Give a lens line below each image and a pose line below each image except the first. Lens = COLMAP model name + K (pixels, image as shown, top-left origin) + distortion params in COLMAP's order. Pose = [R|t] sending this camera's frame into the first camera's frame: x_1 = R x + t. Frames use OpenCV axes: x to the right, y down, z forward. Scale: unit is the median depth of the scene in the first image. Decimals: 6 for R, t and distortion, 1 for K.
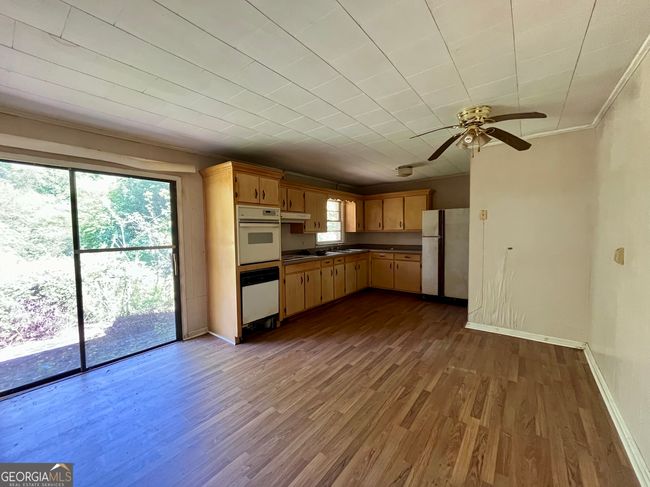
lens RADIAL K [[262.6, 0, 324.7], [0, 262.6, 242.9], [0, 0, 1]] dist [-0.000733, -0.000278]
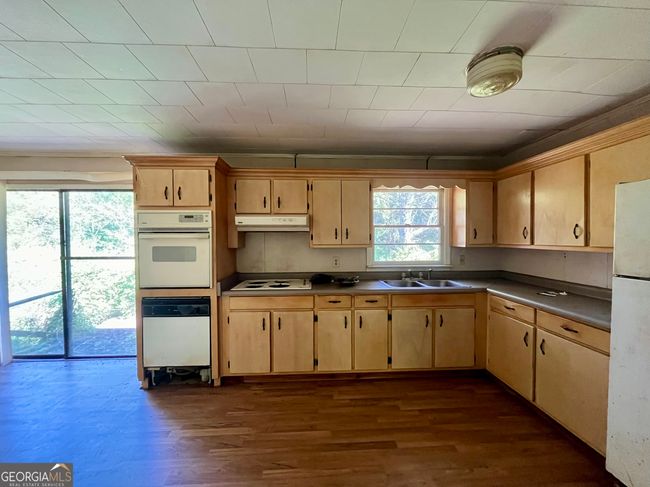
lens RADIAL K [[262.6, 0, 324.7], [0, 262.6, 243.2], [0, 0, 1]] dist [-0.000733, -0.000278]
pose [[0.652290, 0.028780, -0.757423, 0.462859], [-0.043789, 0.999041, 0.000250, -0.054061], [0.756703, 0.033004, 0.652925, 0.688738]]
